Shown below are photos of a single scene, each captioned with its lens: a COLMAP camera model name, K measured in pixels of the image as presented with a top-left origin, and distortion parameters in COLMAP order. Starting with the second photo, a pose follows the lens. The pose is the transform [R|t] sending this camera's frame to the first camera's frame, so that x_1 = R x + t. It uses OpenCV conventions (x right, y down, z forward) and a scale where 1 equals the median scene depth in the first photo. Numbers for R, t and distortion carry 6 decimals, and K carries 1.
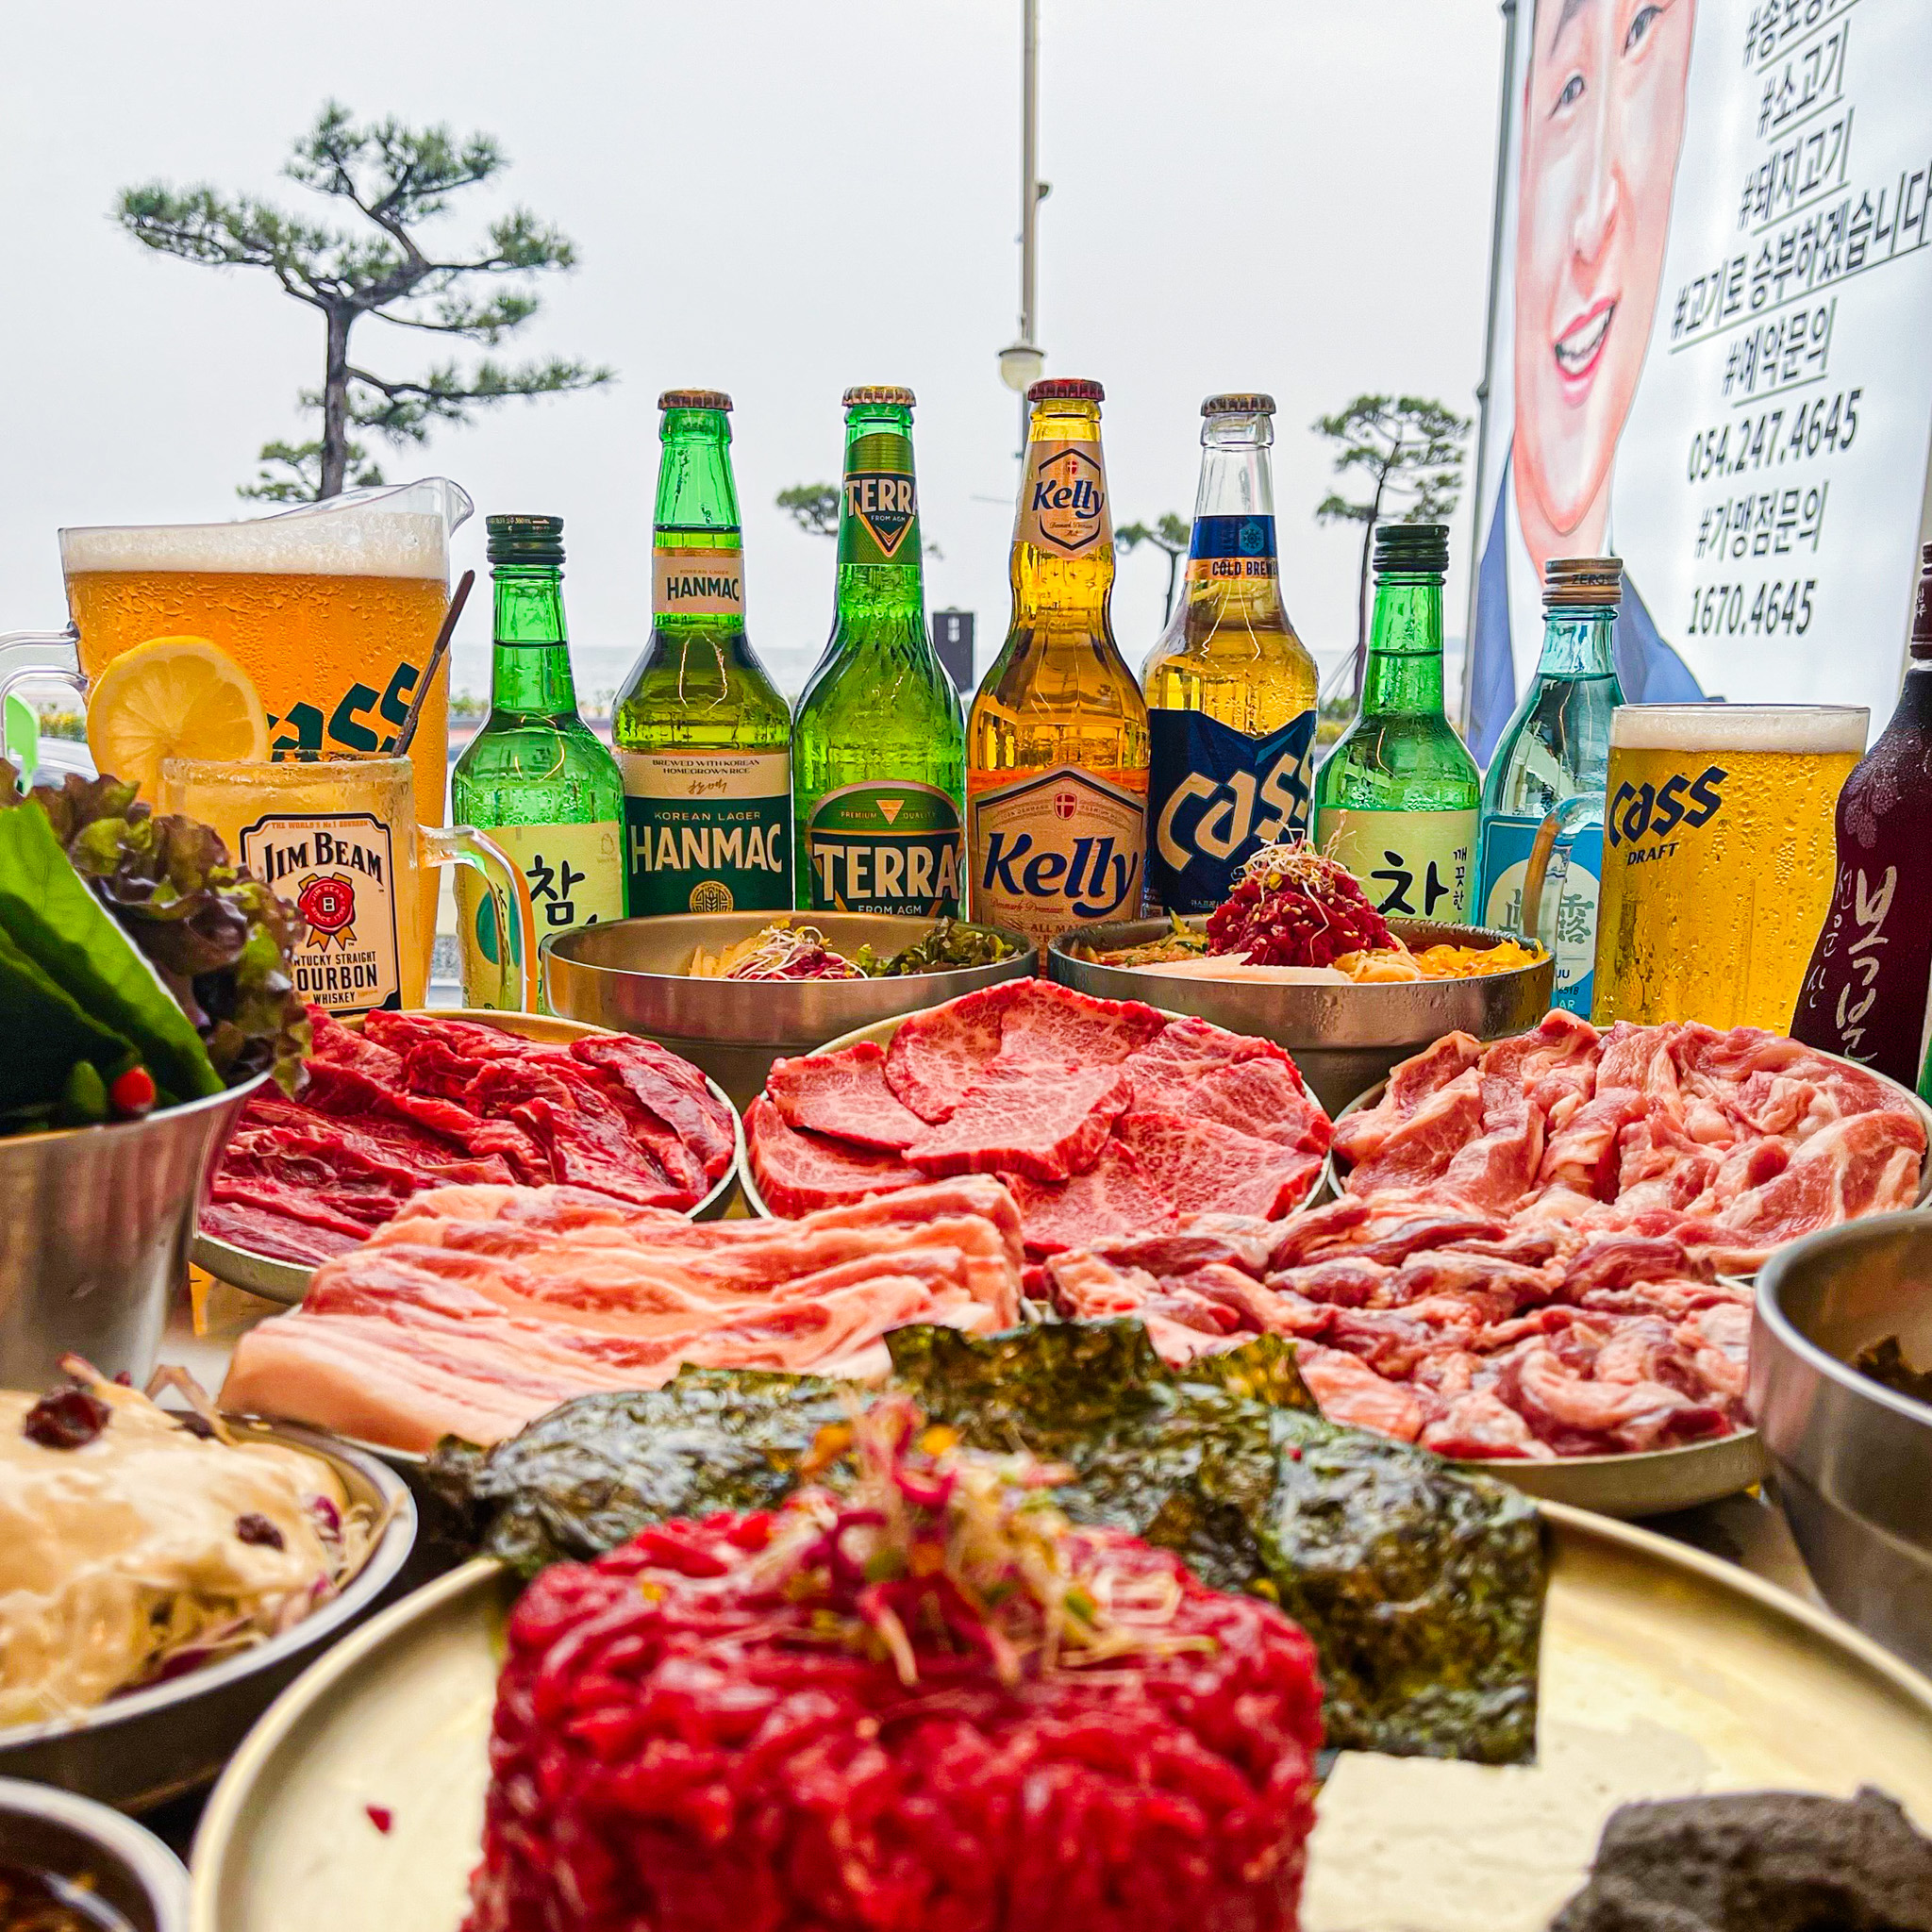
lens RADIAL K [[2165.8, 0, 962.2], [0, 2165.8, 1262.7], [0, 0, 1]] dist [0.024648, 0.000000]
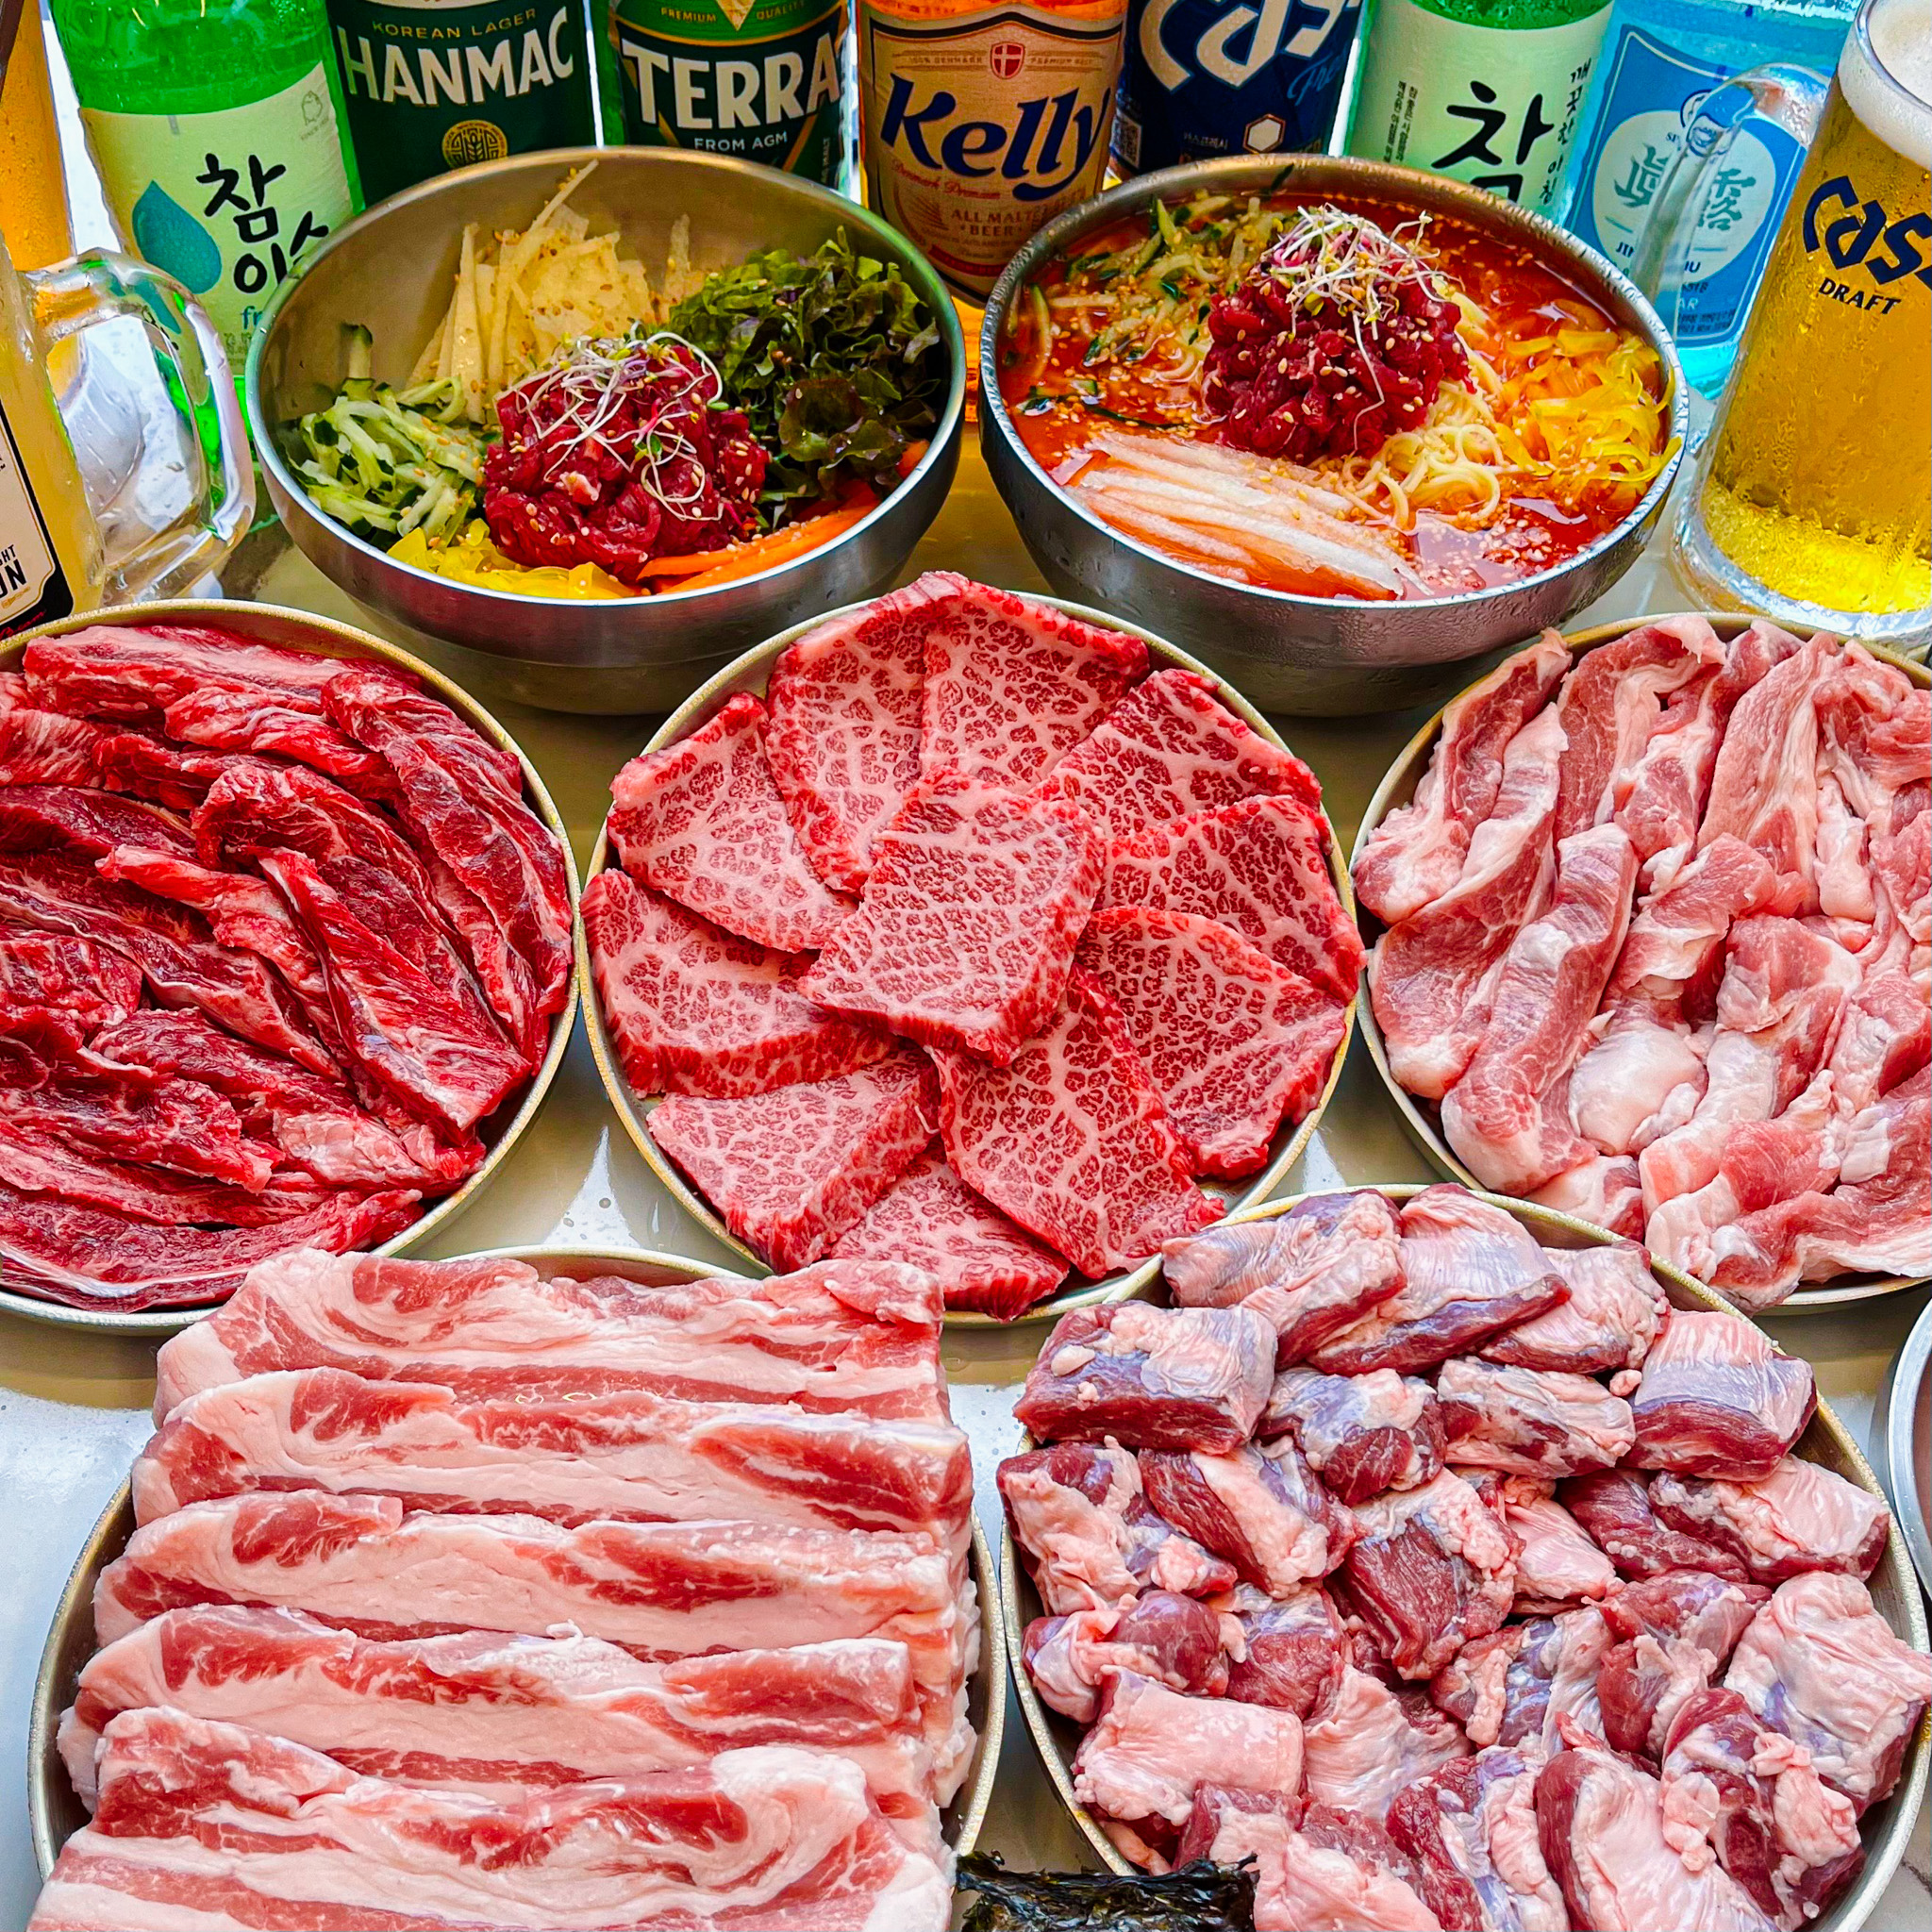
lens RADIAL K [[2259.2, 0, 951.3], [0, 2259.2, 1012.7], [0, 0, 1]] dist [0.011041, 0.000000]
pose [[0.998415, -0.023509, 0.051138, -0.013533], [-0.012779, 0.790172, 0.612752, -0.483917], [-0.054813, -0.612434, 0.788619, 0.336593]]
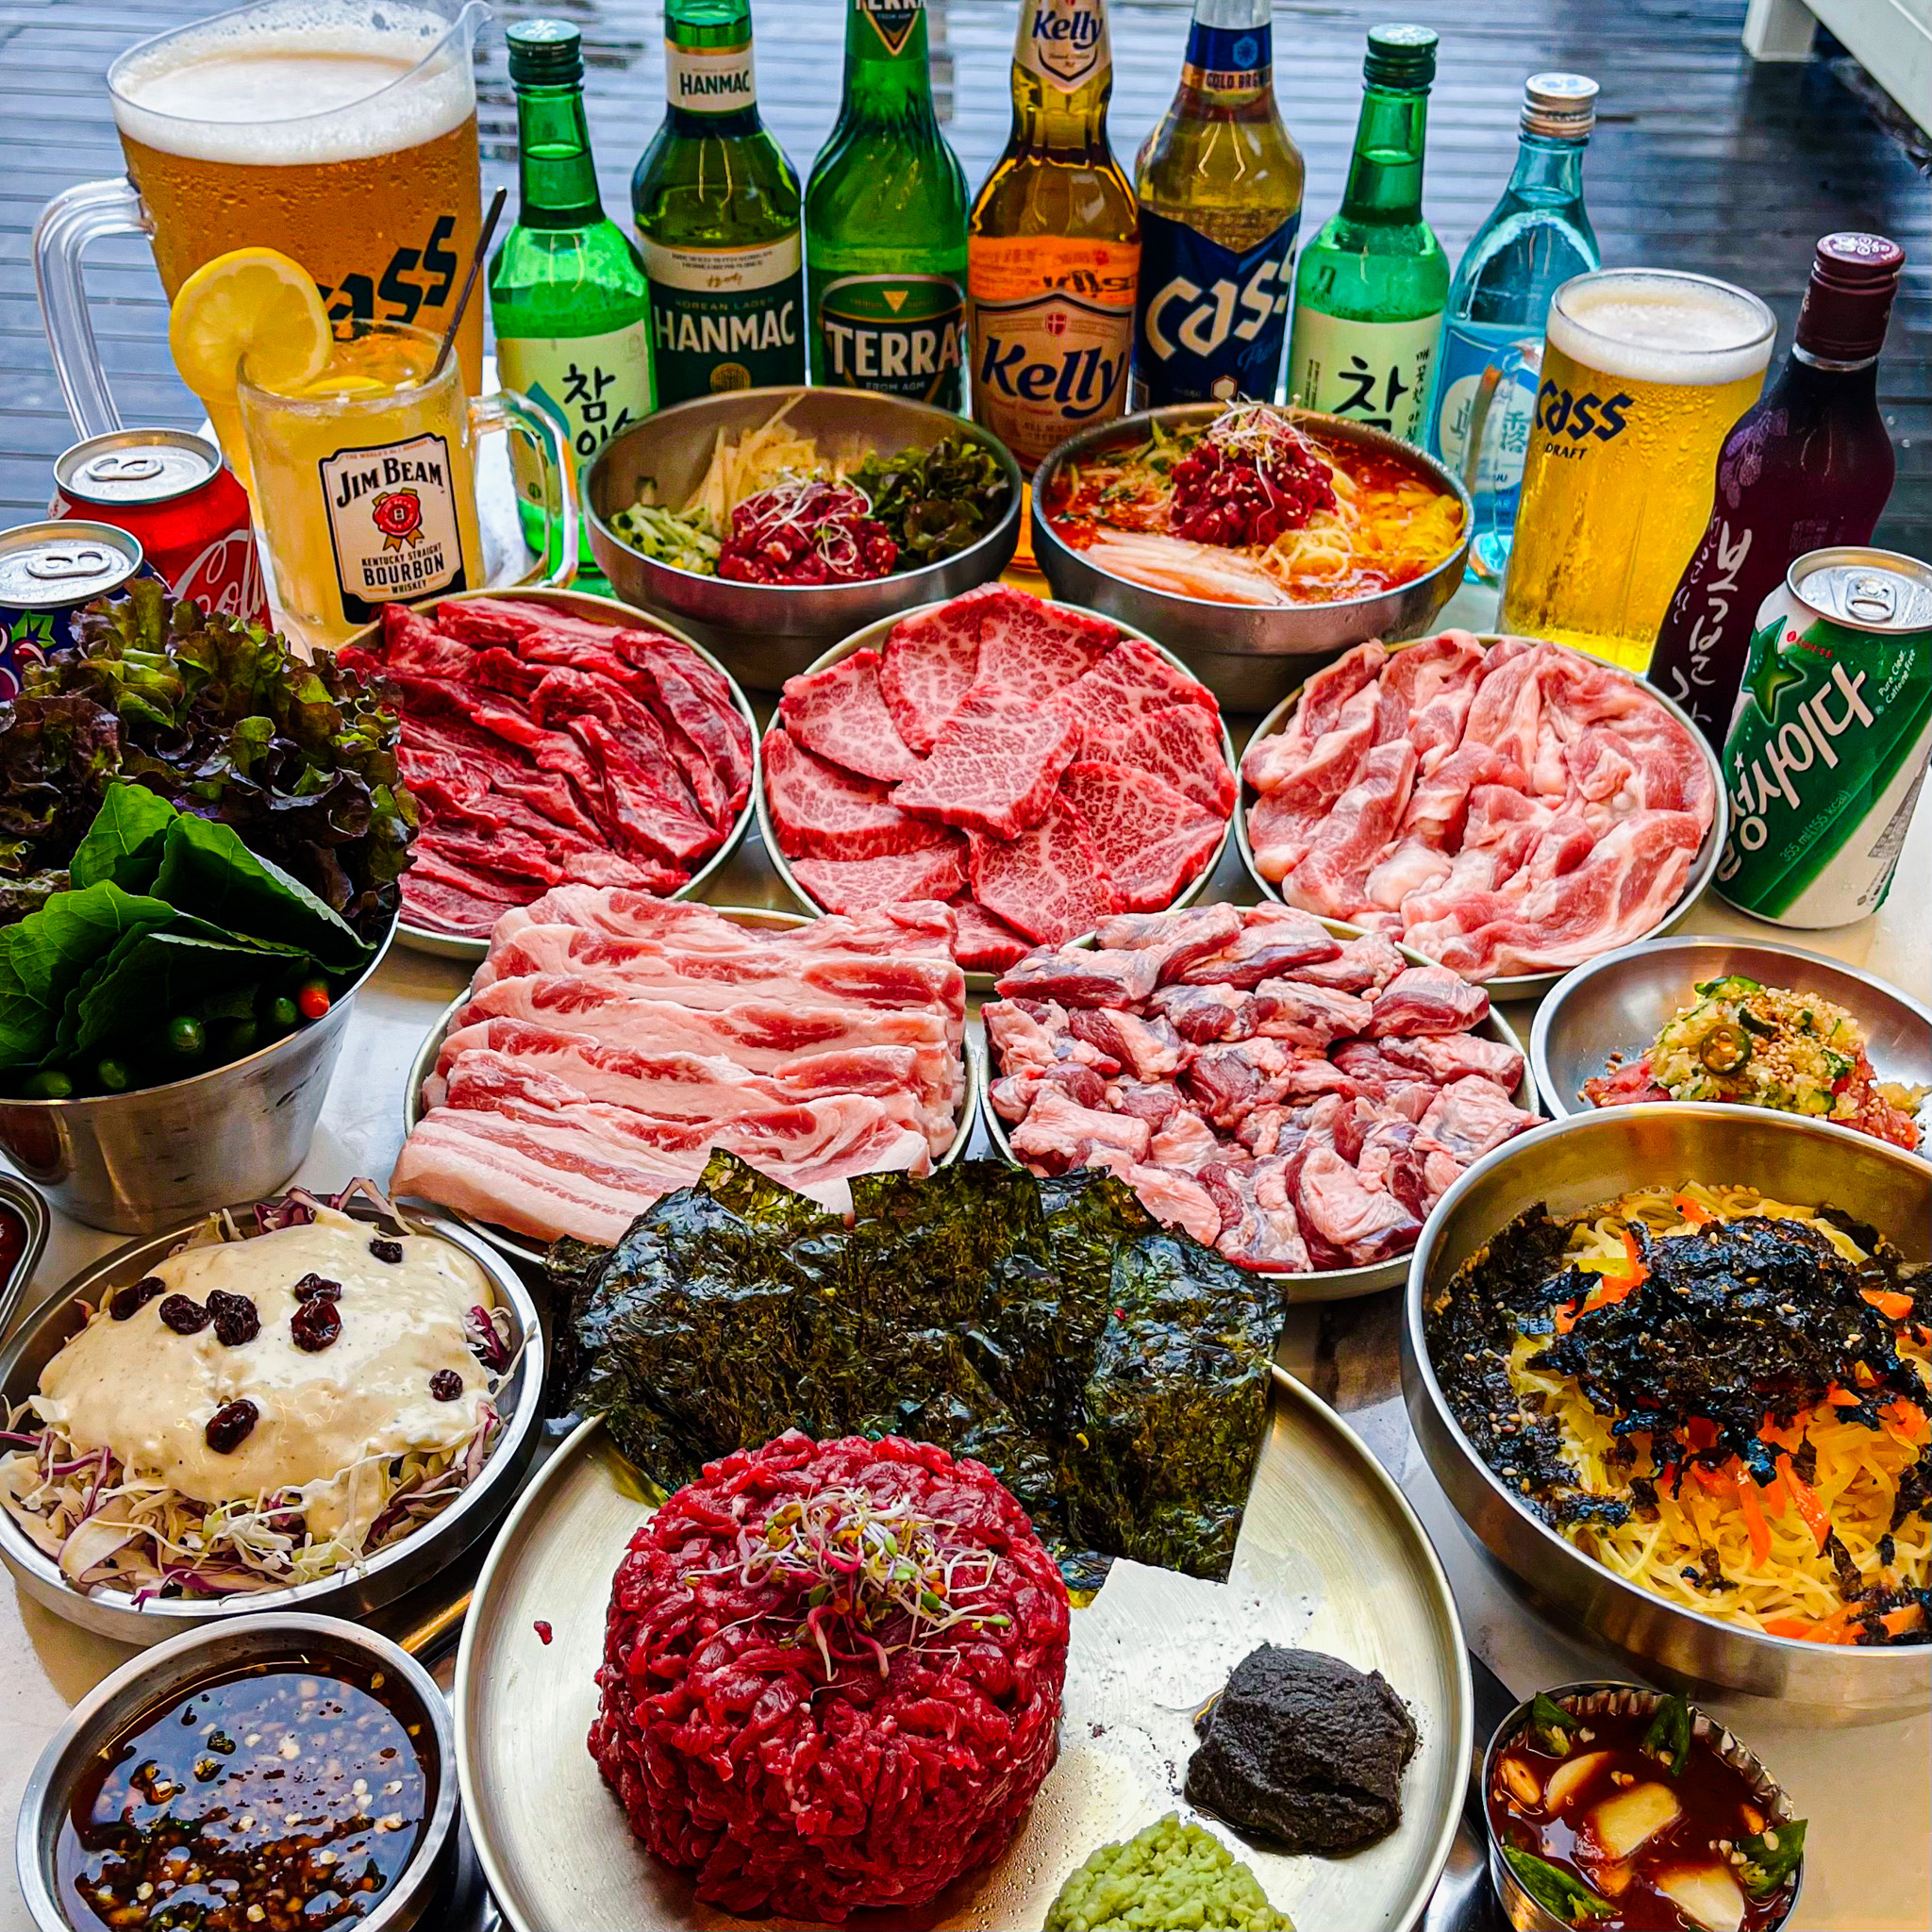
lens RADIAL K [[2259.2, 0, 1015.0], [0, 2259.2, 1021.4], [0, 0, 1]] dist [0.011041, 0.000000]
pose [[0.999627, 0.027290, -0.000901, 0.045007], [-0.024631, 0.915478, 0.401613, -0.413951], [0.011784, -0.401441, 0.915809, -0.209783]]
